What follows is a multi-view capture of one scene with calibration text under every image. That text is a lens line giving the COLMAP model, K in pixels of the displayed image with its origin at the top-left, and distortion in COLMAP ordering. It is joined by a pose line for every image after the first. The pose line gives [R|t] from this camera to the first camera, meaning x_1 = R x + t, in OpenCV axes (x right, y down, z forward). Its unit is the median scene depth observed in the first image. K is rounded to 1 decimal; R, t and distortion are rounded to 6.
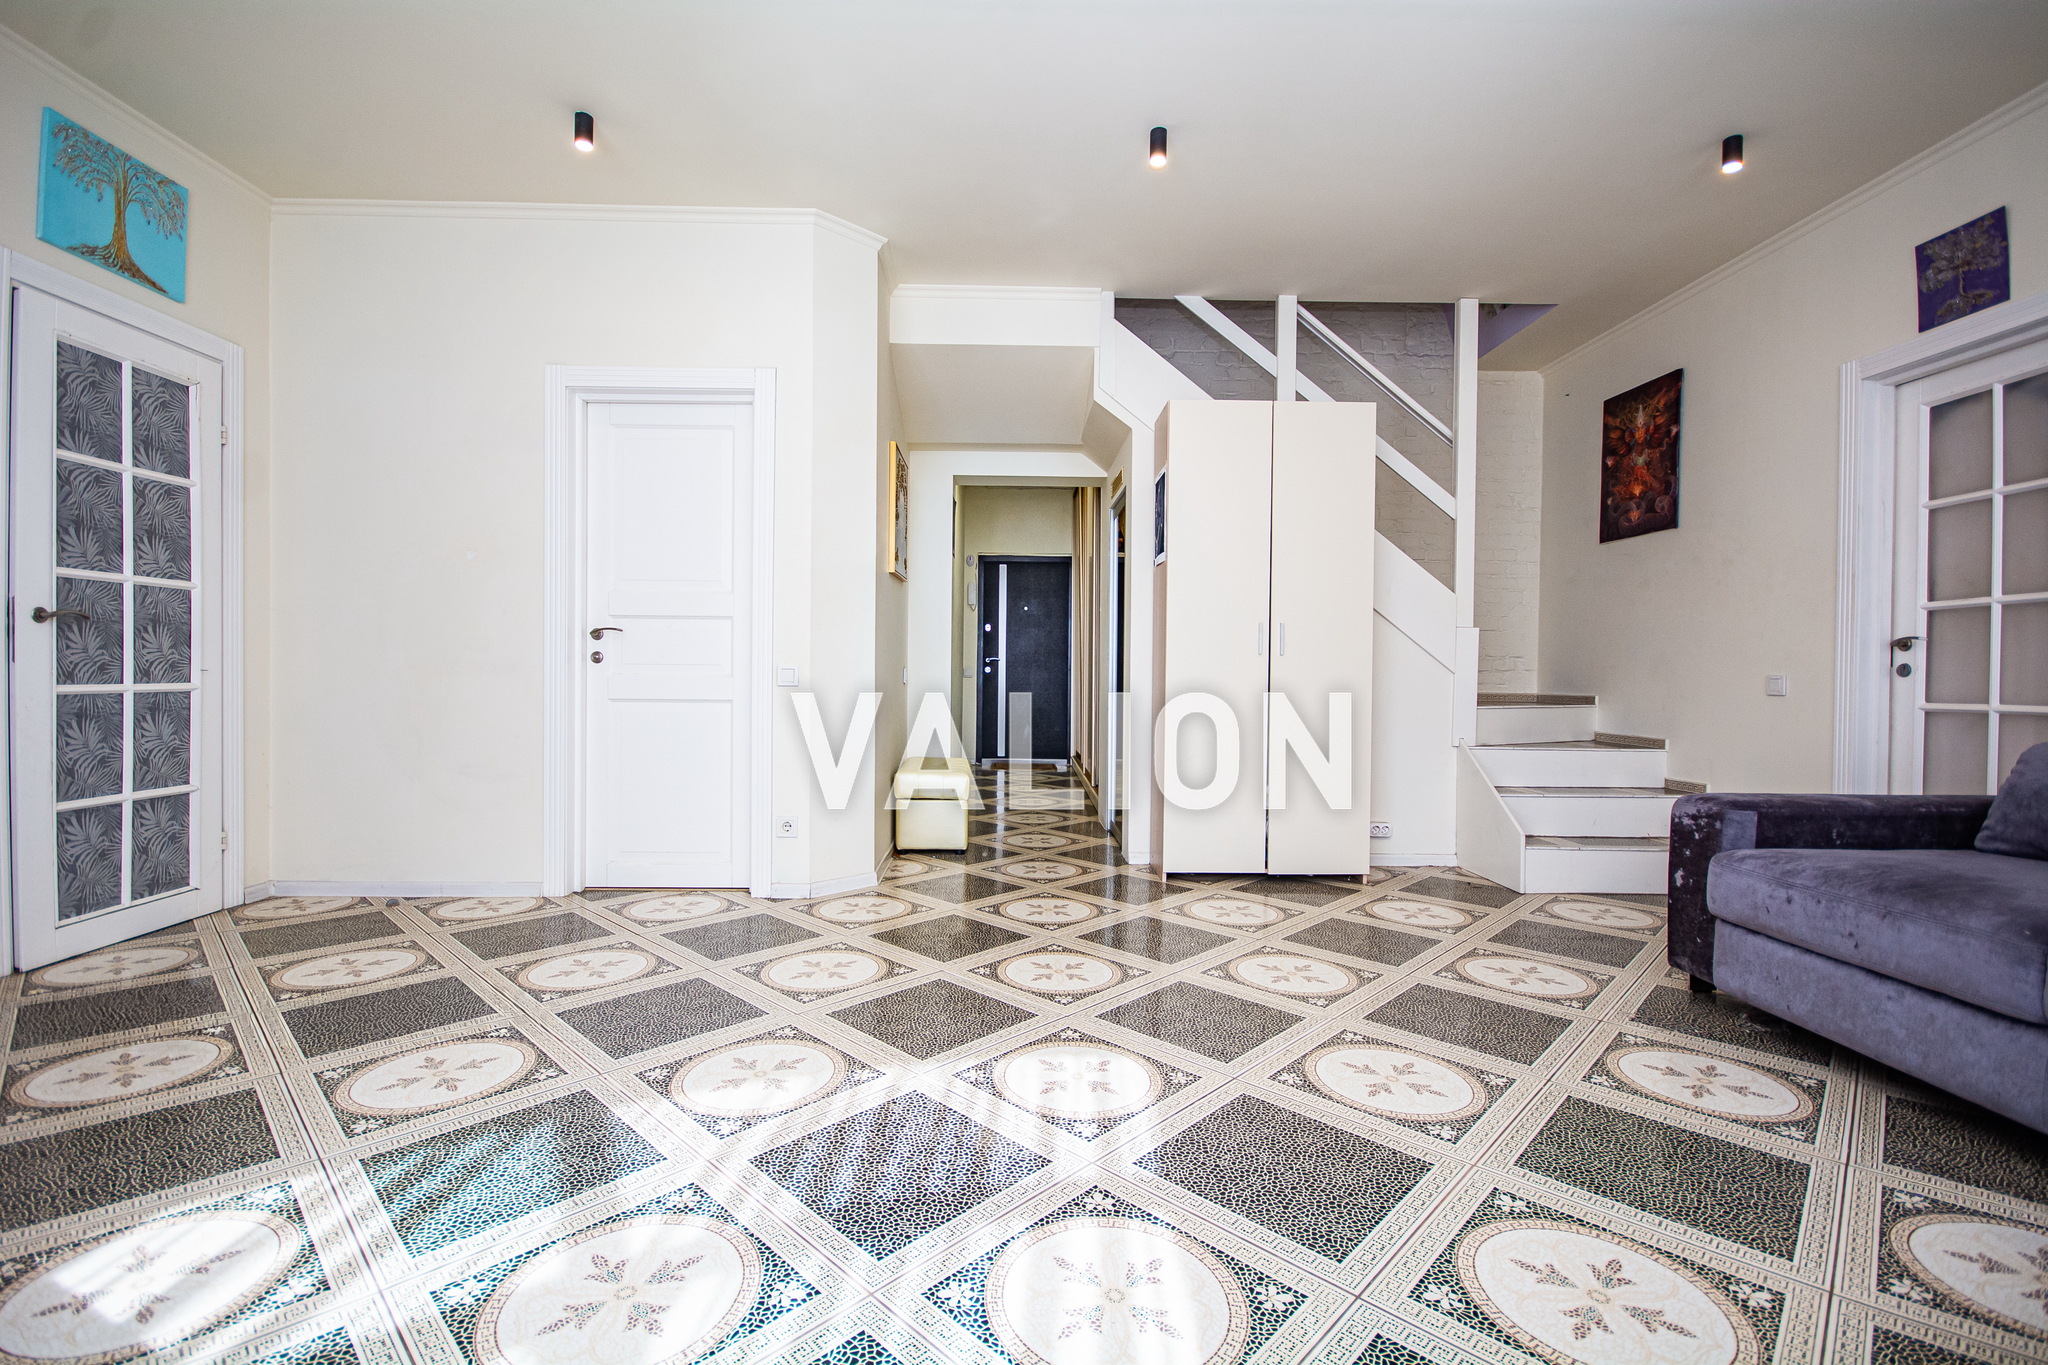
lens RADIAL K [[918.6, 0, 1013.0], [0, 918.6, 673.3], [0, 0, 1]] dist [0.016779, -0.012688]
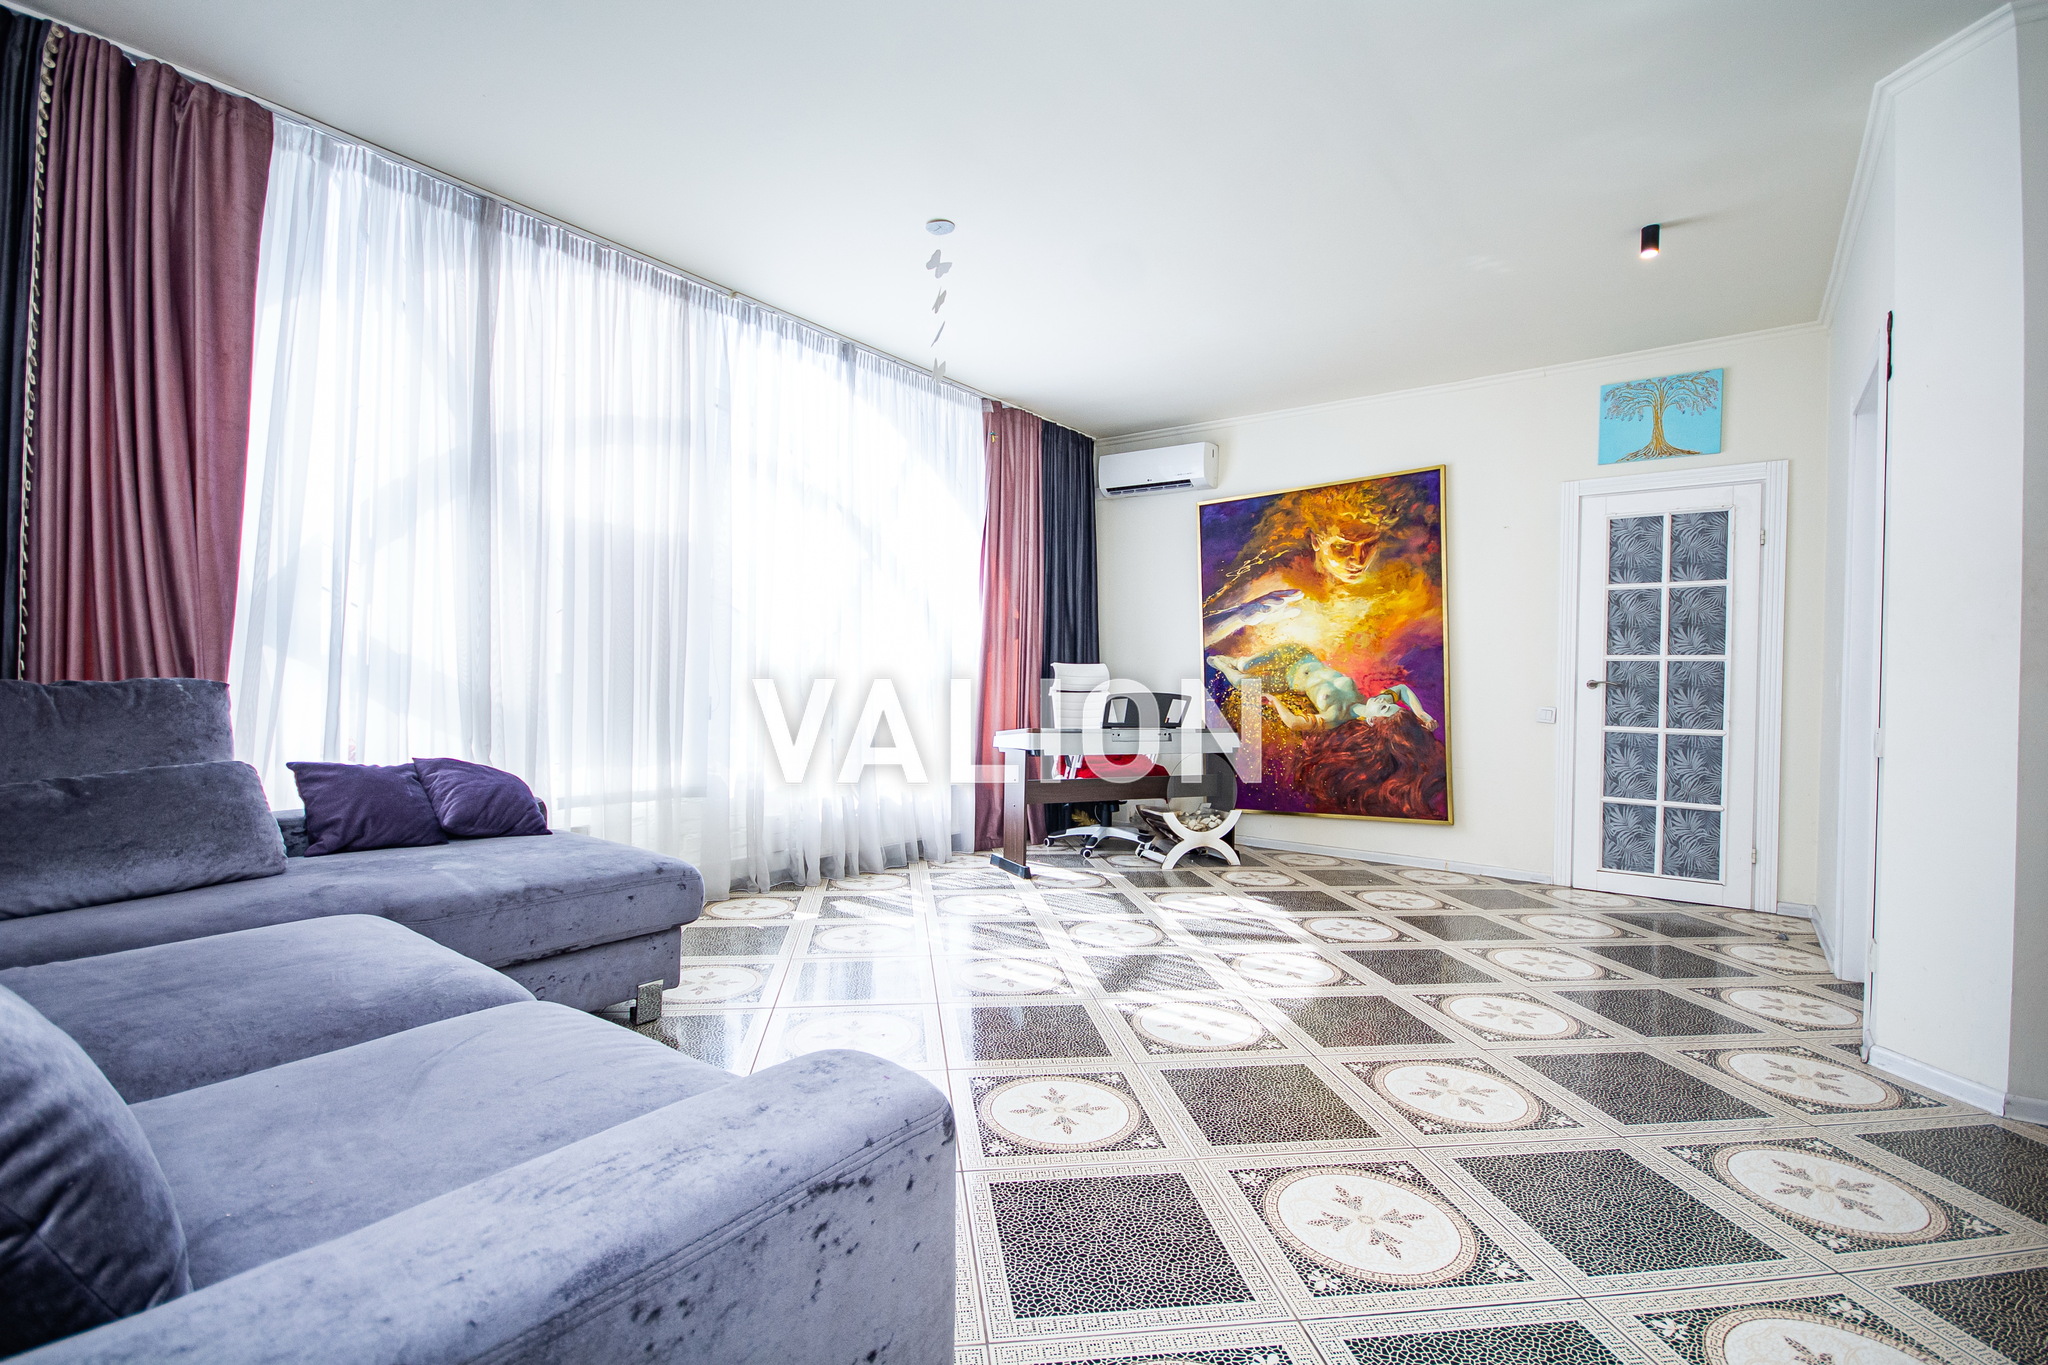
lens RADIAL K [[918.6, 0, 1027.6], [0, 918.6, 678.4], [0, 0, 1]] dist [0.016779, -0.012688]
pose [[-0.602014, -0.023547, -0.798138, 0.827391], [-0.024897, 0.999633, -0.010712, -0.026315], [0.798097, 0.013423, -0.602379, 1.034838]]
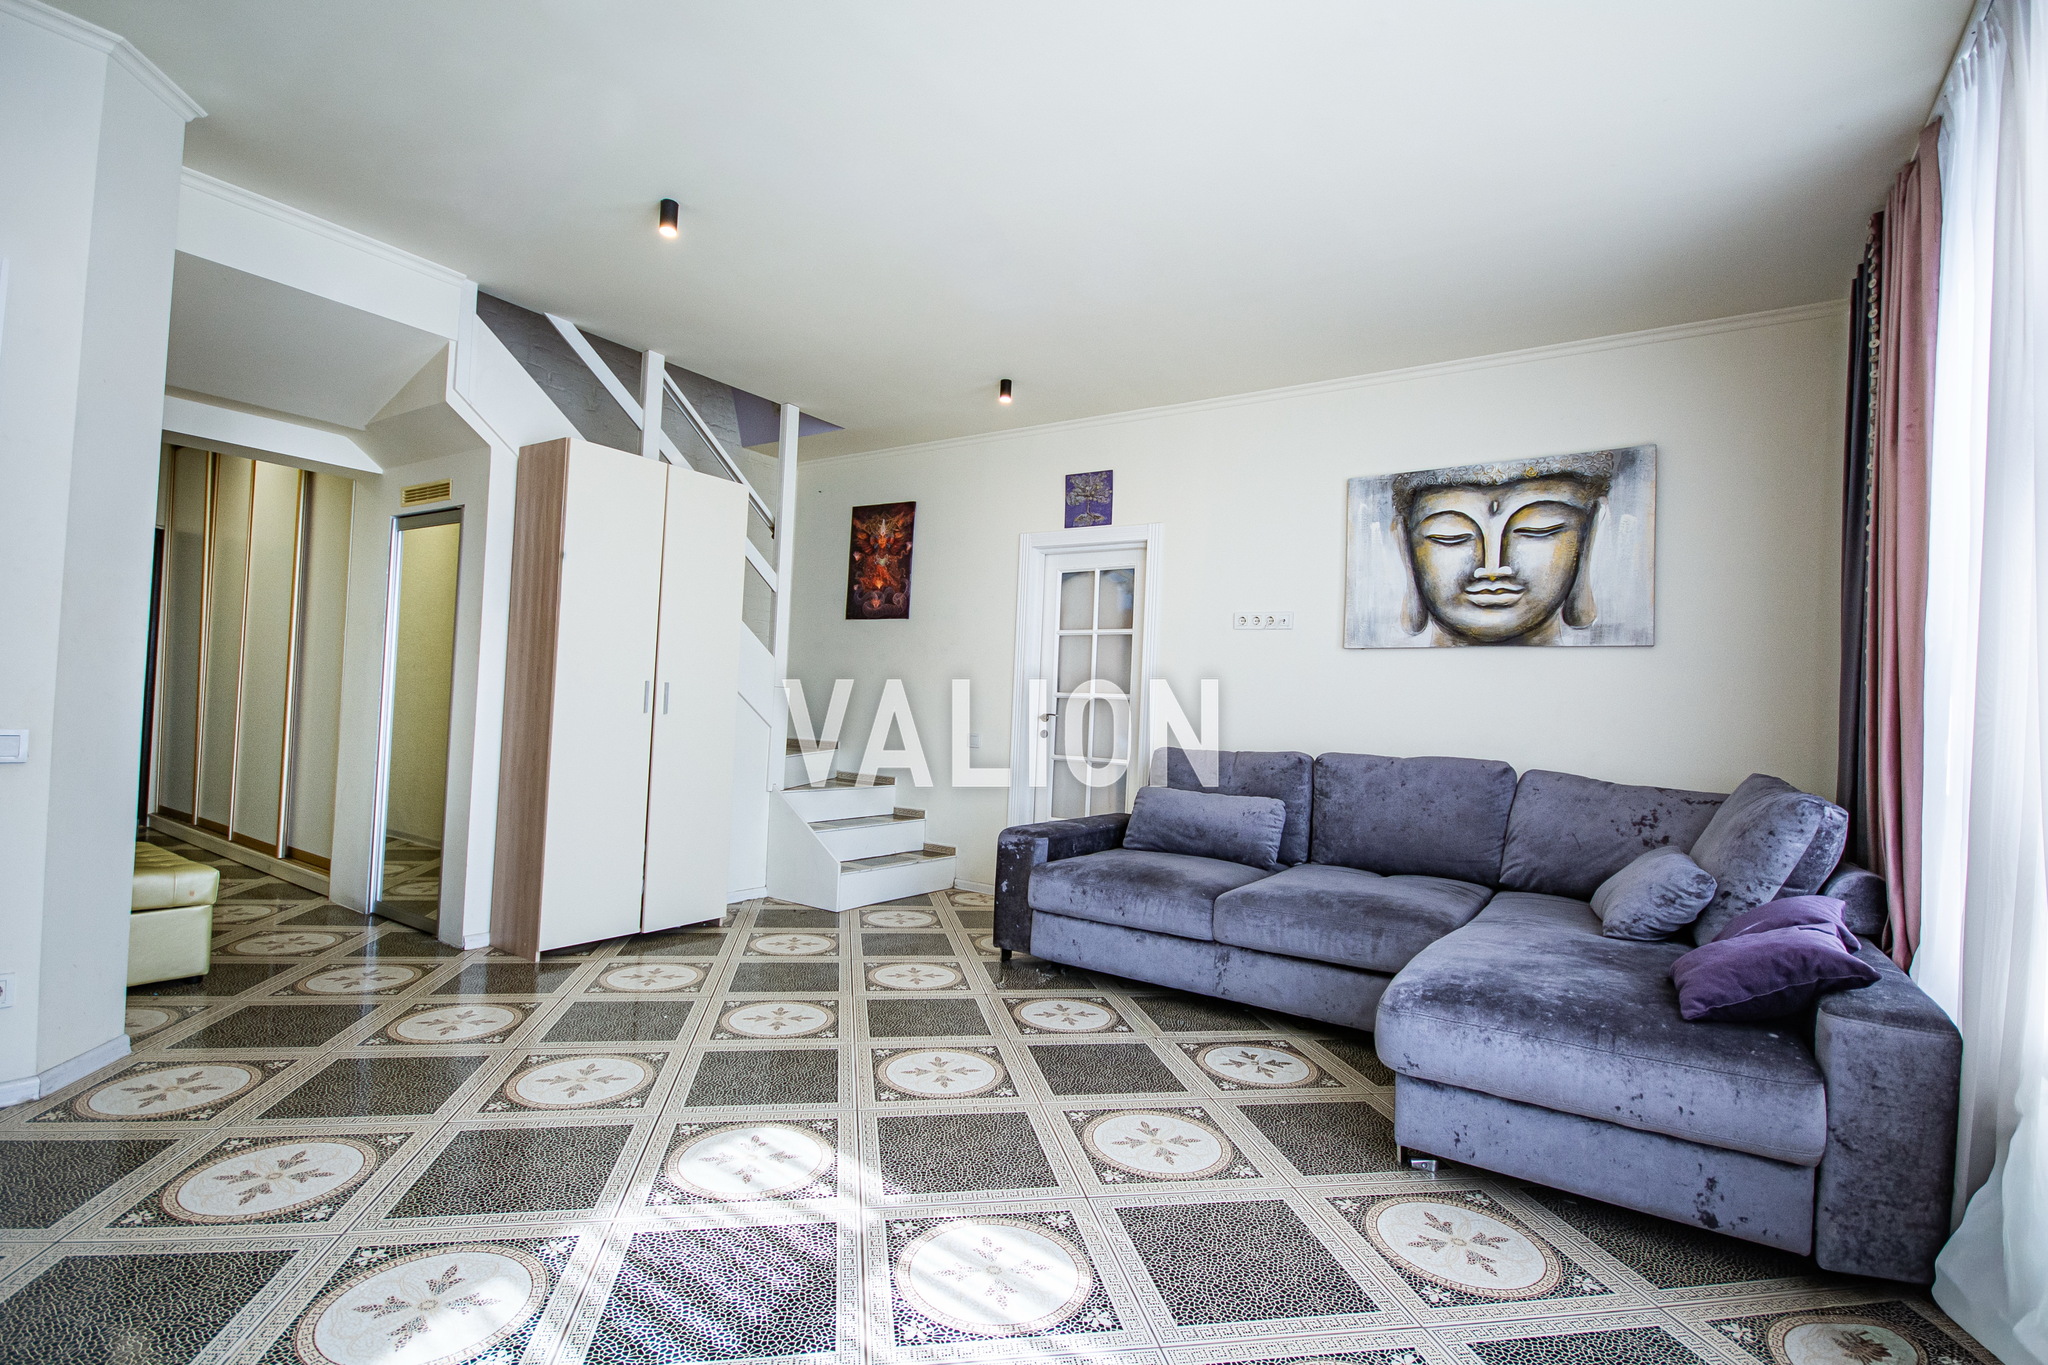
lens RADIAL K [[975.3, 0, 1019.8], [0, 975.3, 671.4], [0, 0, 1]] dist [0.017921, 0.002232]
pose [[0.568621, 0.043694, 0.821438, -0.462614], [-0.039488, 0.998887, -0.025799, -0.067389], [-0.821651, -0.017768, 0.569713, 0.075677]]
